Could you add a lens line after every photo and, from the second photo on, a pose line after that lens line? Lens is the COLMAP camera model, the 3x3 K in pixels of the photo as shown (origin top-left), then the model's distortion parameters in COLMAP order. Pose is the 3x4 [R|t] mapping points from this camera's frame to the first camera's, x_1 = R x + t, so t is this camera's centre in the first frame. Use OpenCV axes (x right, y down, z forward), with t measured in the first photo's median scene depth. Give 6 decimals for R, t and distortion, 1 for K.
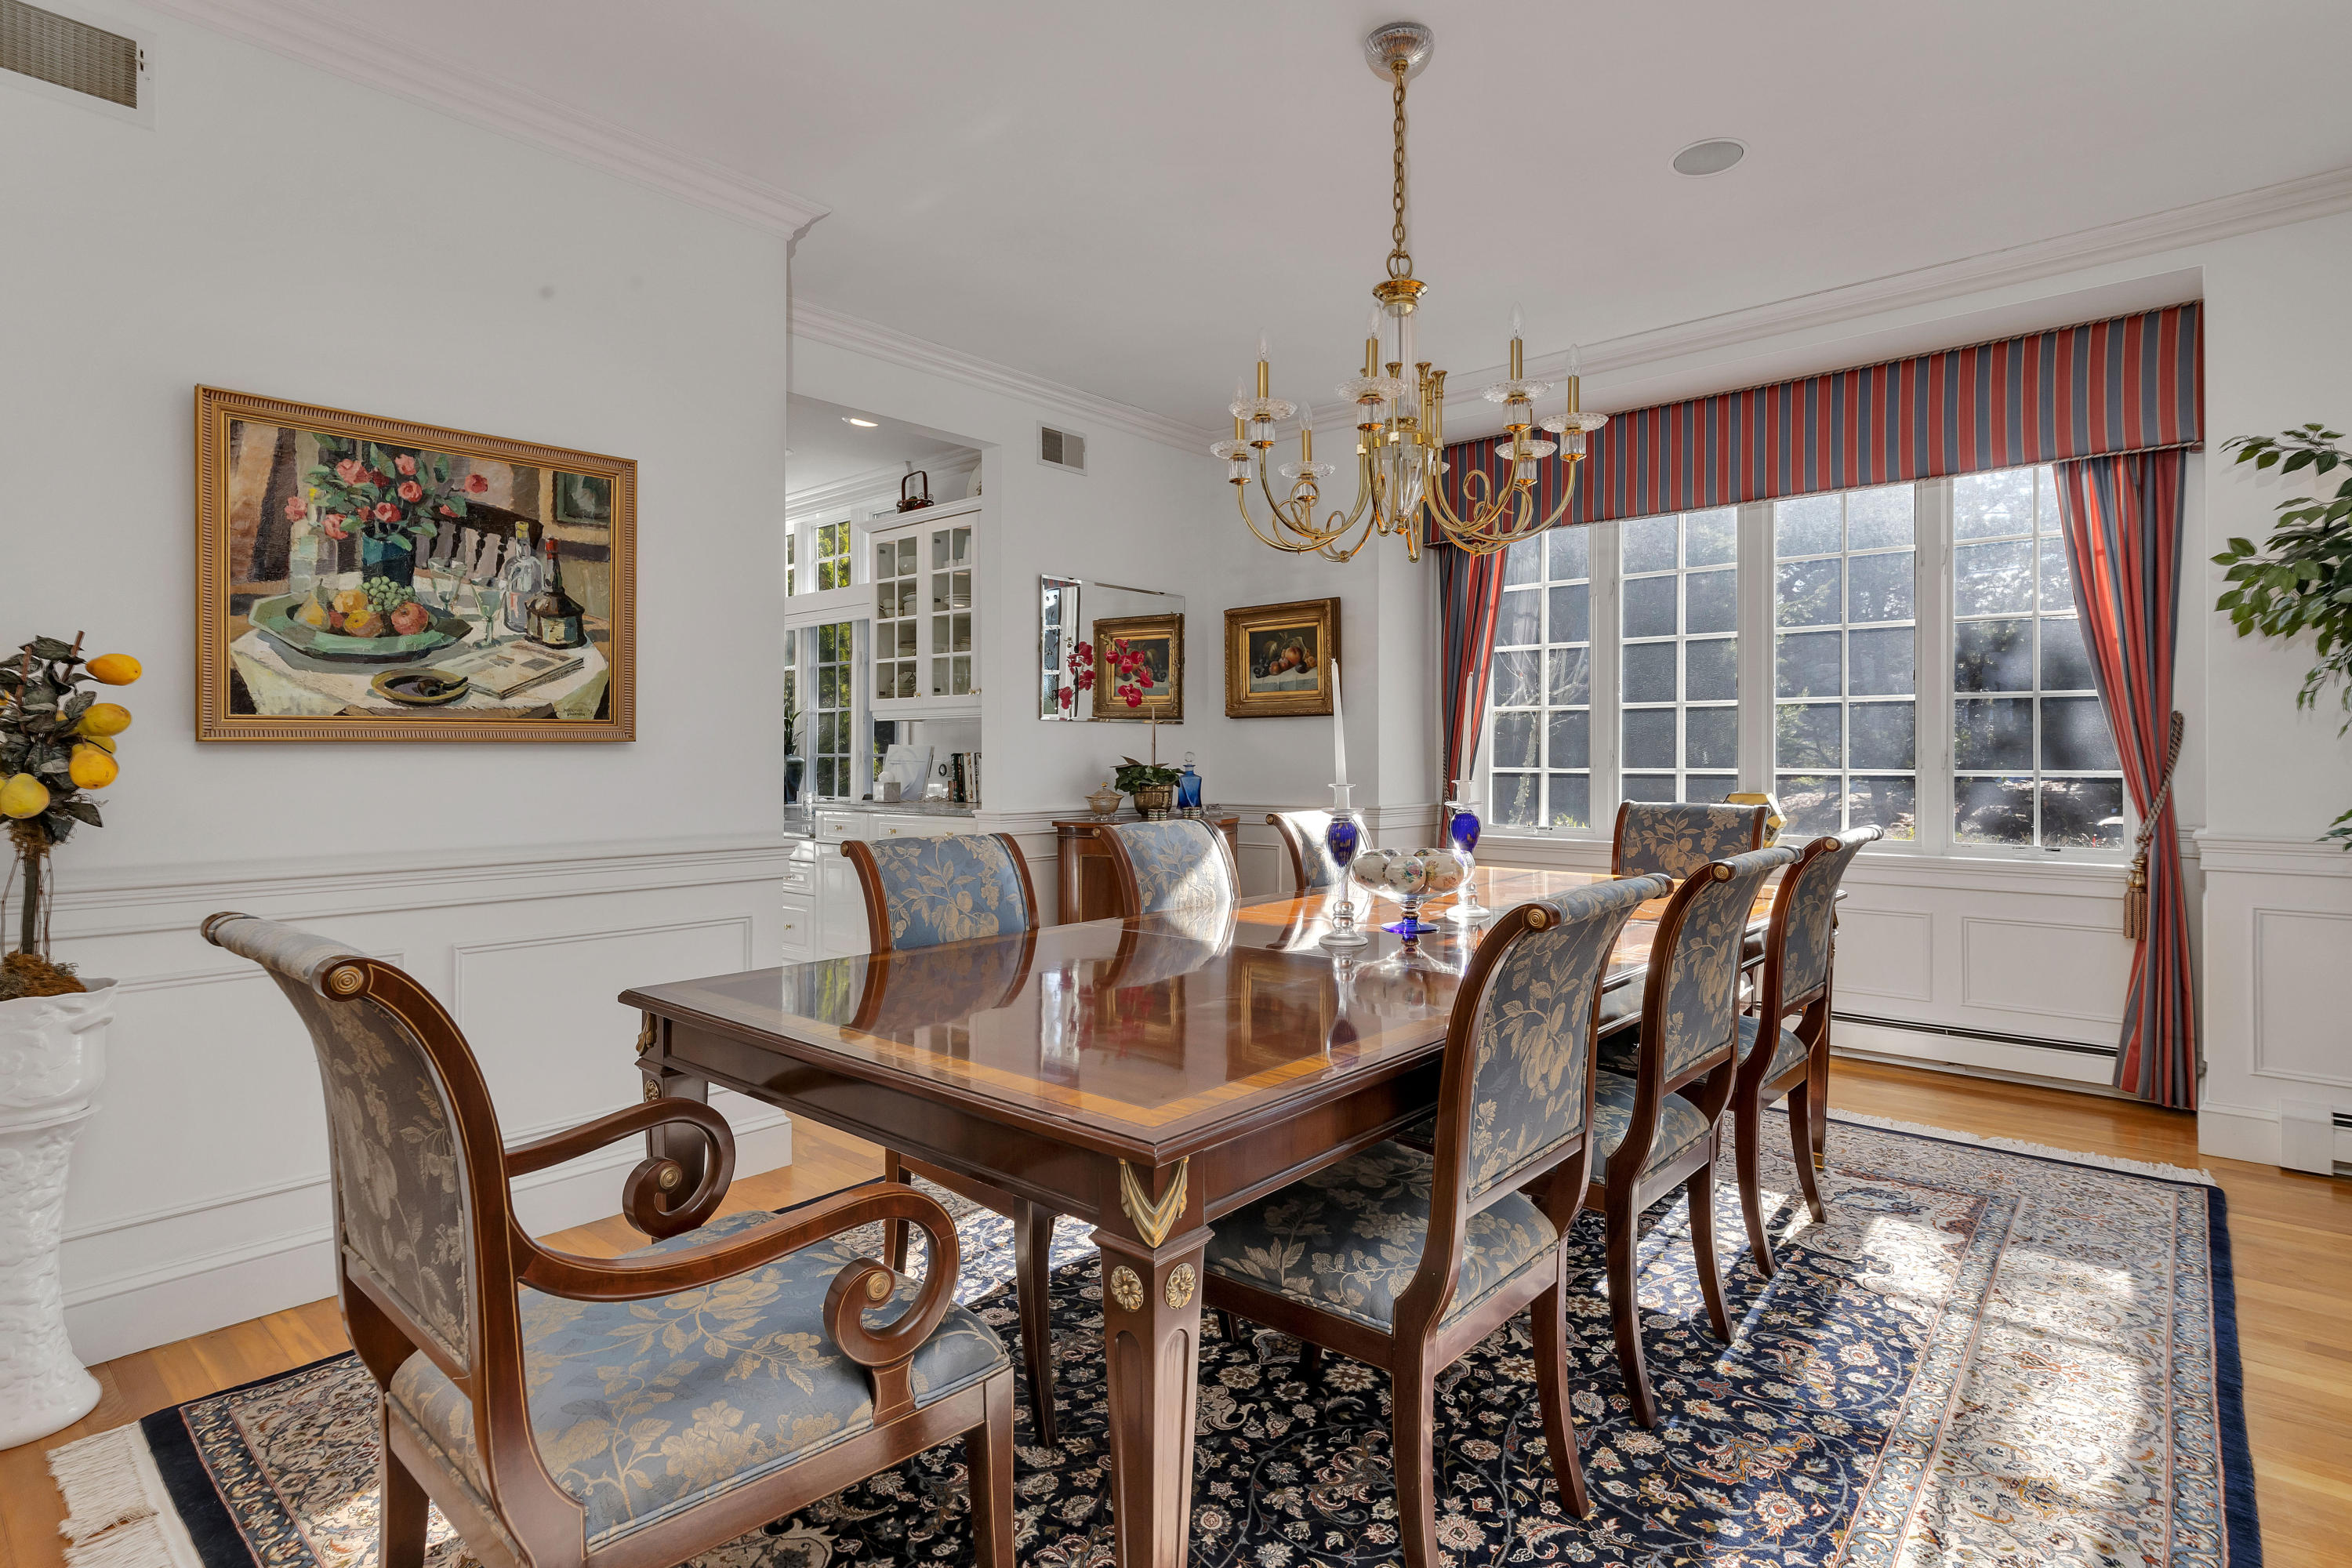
lens RADIAL K [[1168.4, 0, 1179.8], [0, 1168.4, 766.6], [0, 0, 1]] dist [-0.011320, 0.000622]
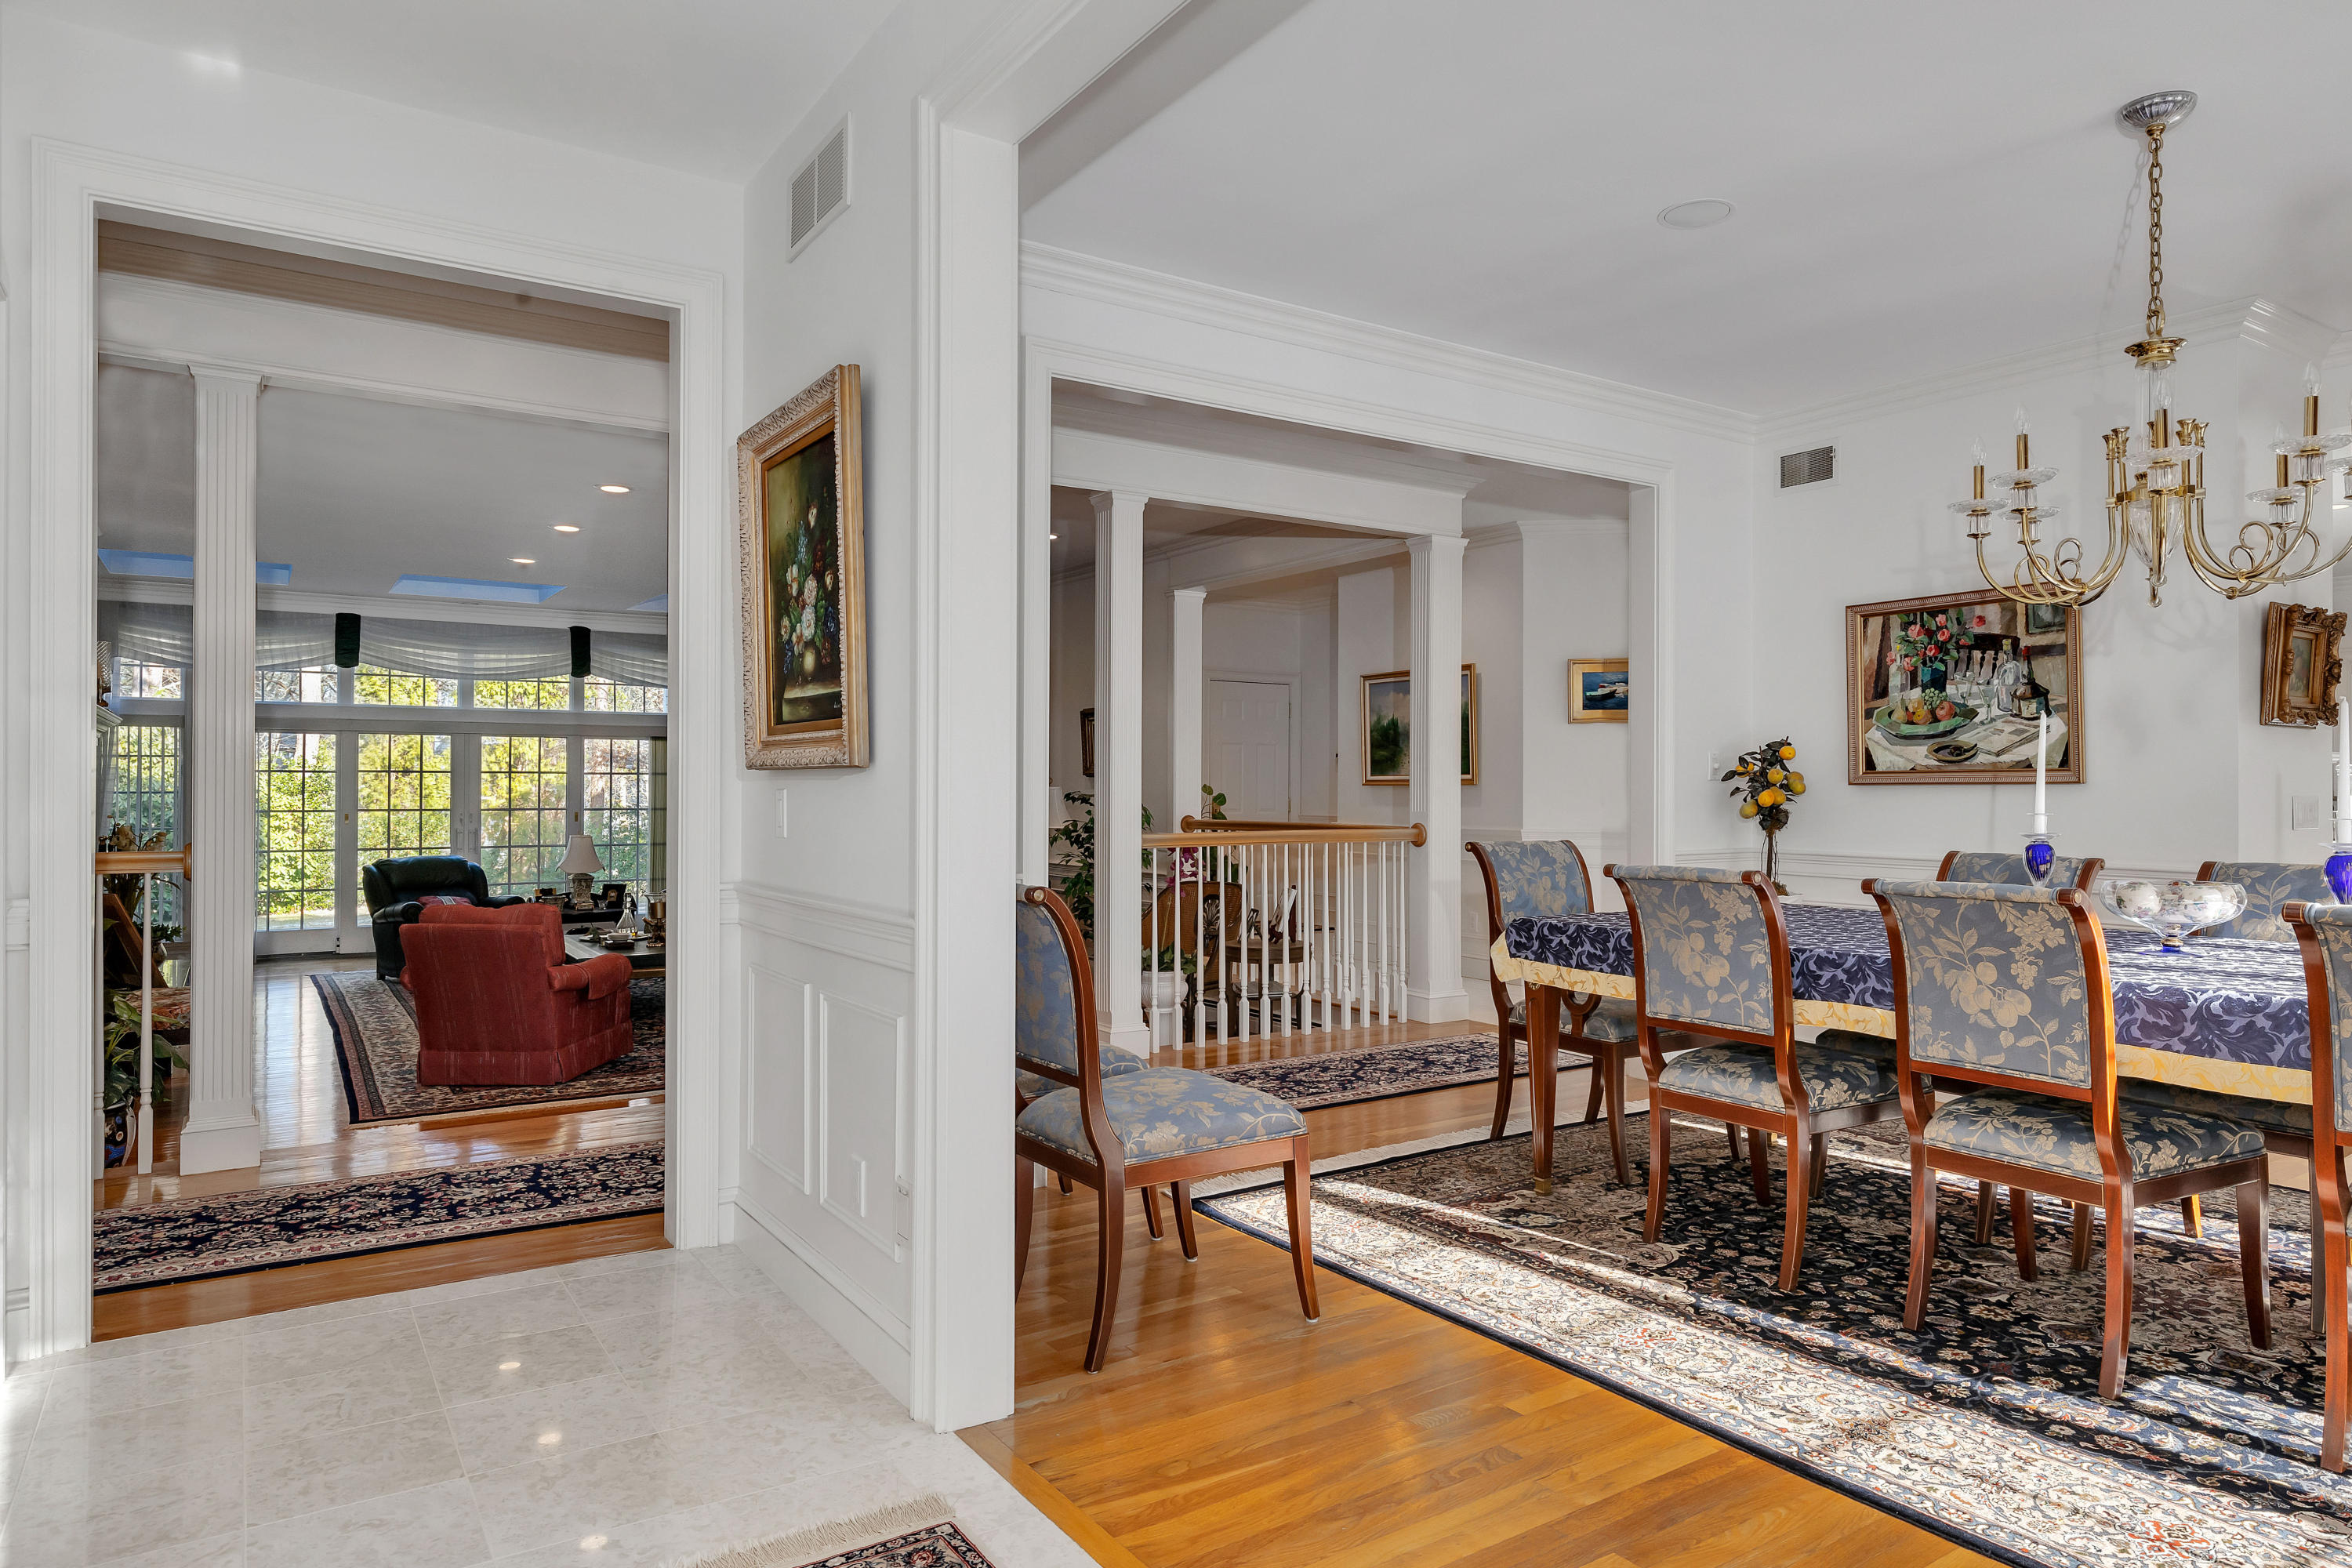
lens RADIAL K [[1349.4, 0, 1176.3], [0, 1349.4, 777.6], [0, 0, 1]] dist [-0.020926, -0.002092]
pose [[-0.261146, 0.001492, -0.965298, 1.494820], [-0.001508, 0.999997, 0.001954, -0.033640], [0.965298, 0.001966, -0.261143, 0.436609]]
